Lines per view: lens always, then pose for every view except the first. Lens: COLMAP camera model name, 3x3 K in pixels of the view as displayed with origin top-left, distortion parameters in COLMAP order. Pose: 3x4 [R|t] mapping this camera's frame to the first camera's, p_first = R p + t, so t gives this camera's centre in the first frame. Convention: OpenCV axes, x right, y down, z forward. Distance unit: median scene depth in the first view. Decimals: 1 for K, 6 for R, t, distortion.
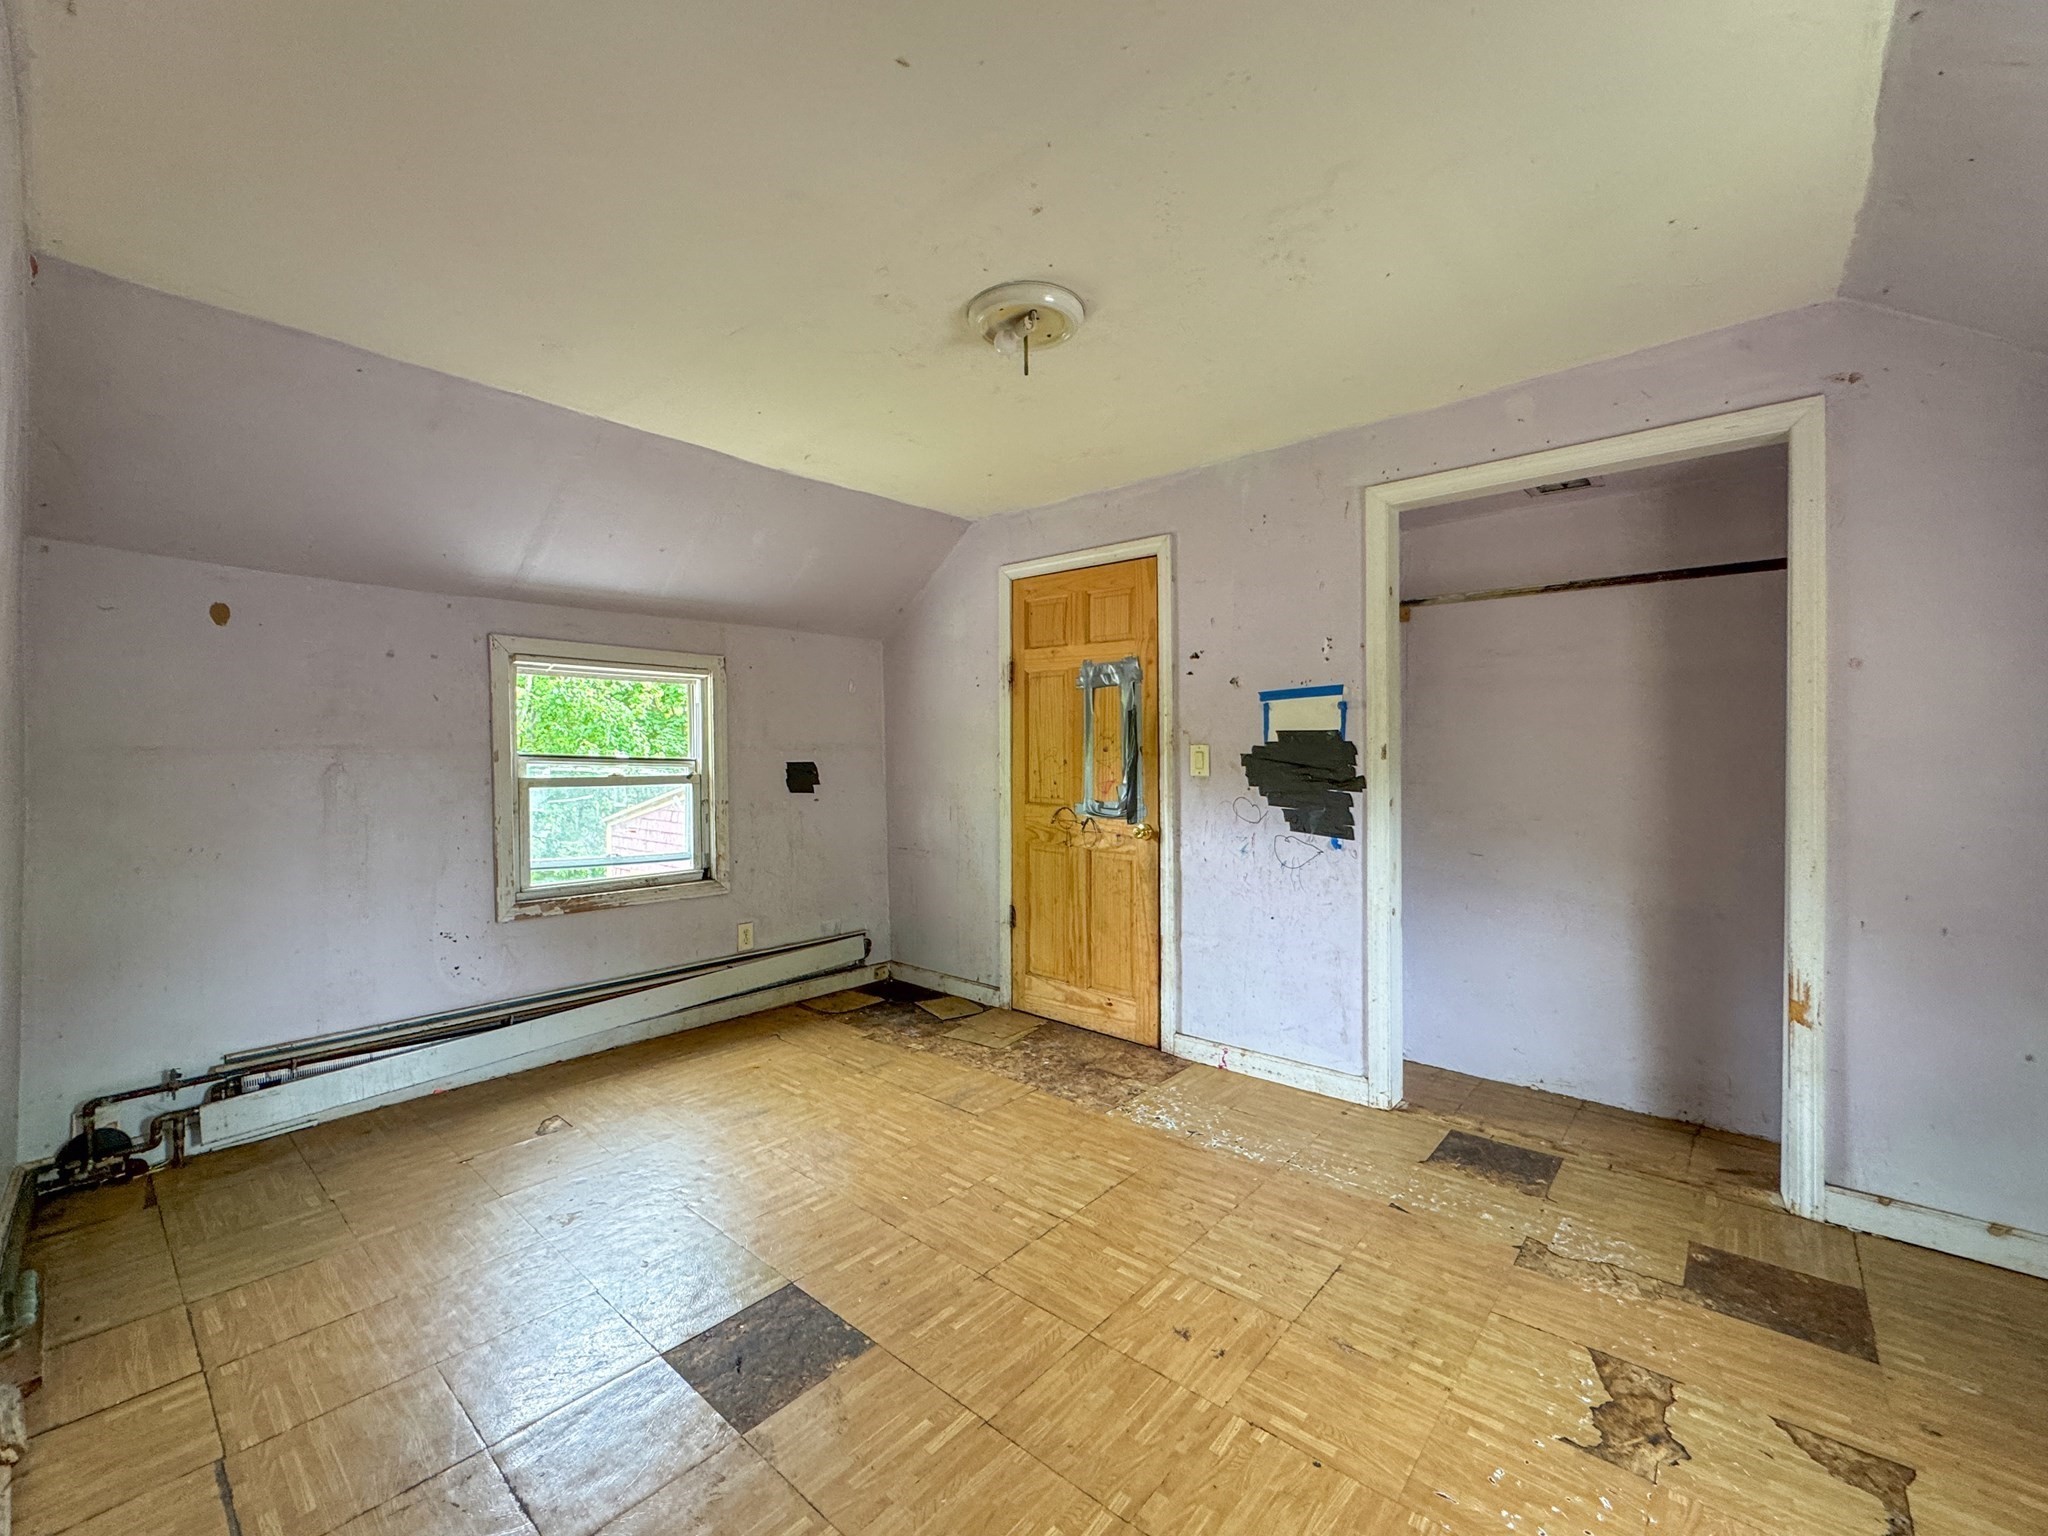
lens RADIAL K [[832.5, 0, 1018.1], [0, 832.5, 765.1], [0, 0, 1]] dist [0.001878, 0.000948]
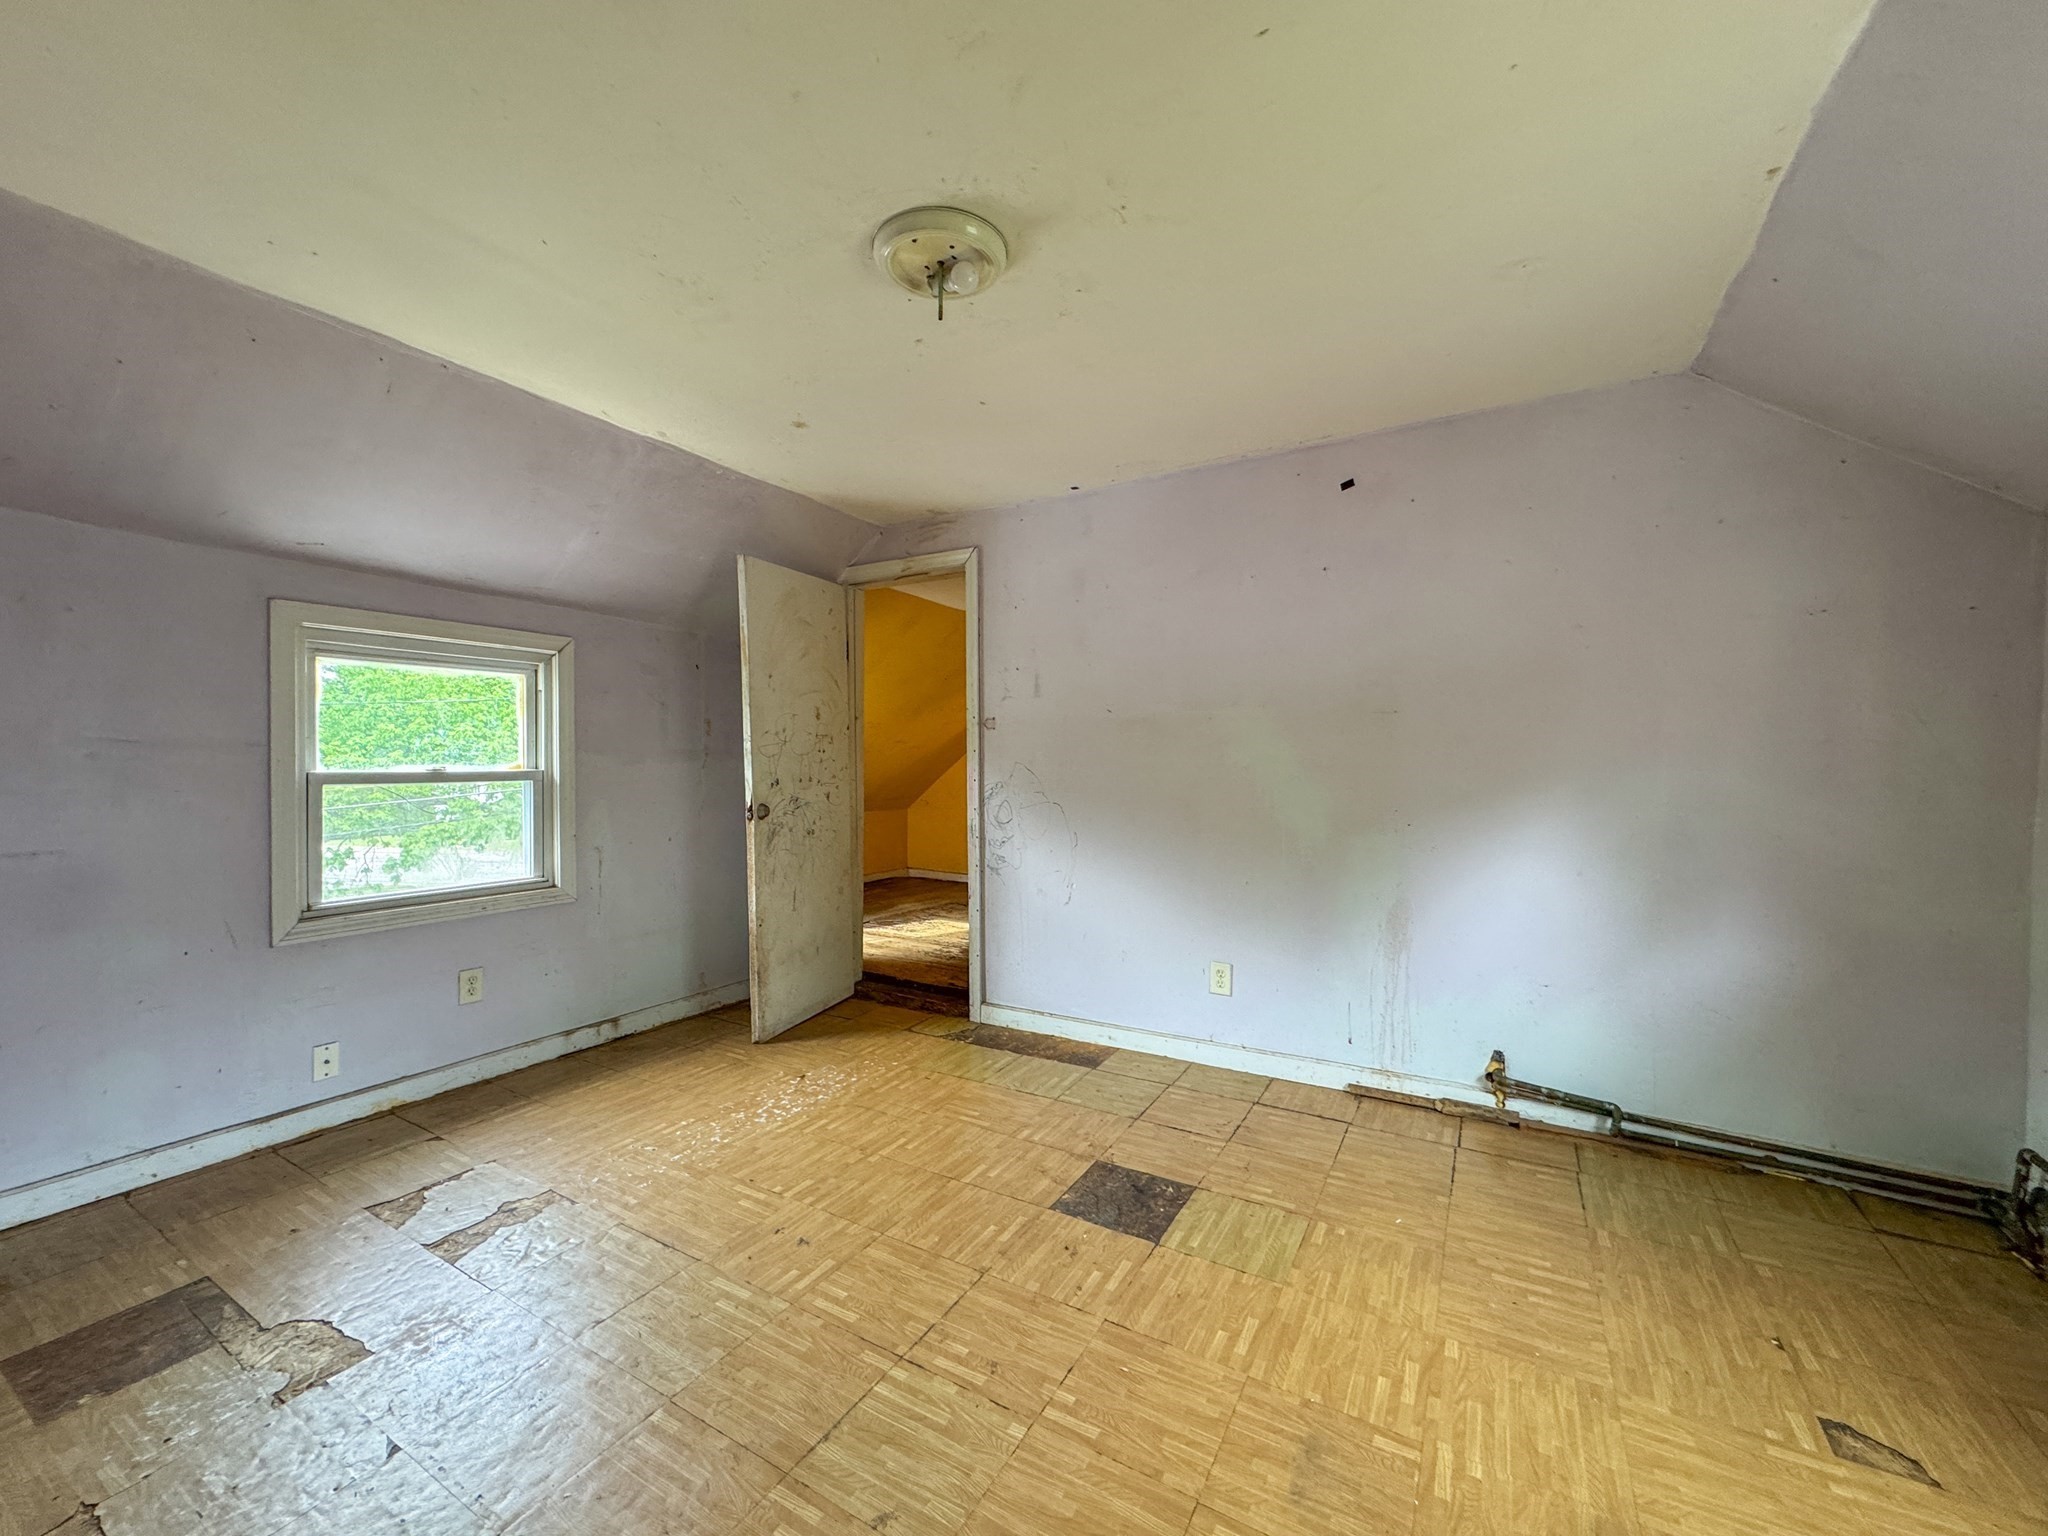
lens RADIAL K [[832.5, 0, 1018.1], [0, 832.5, 765.1], [0, 0, 1]] dist [0.001878, 0.000948]
pose [[-0.982353, 0.007275, -0.186895, 0.103157], [0.001621, 0.999537, 0.030385, -0.031911], [0.187029, 0.029545, -0.981910, 2.007359]]
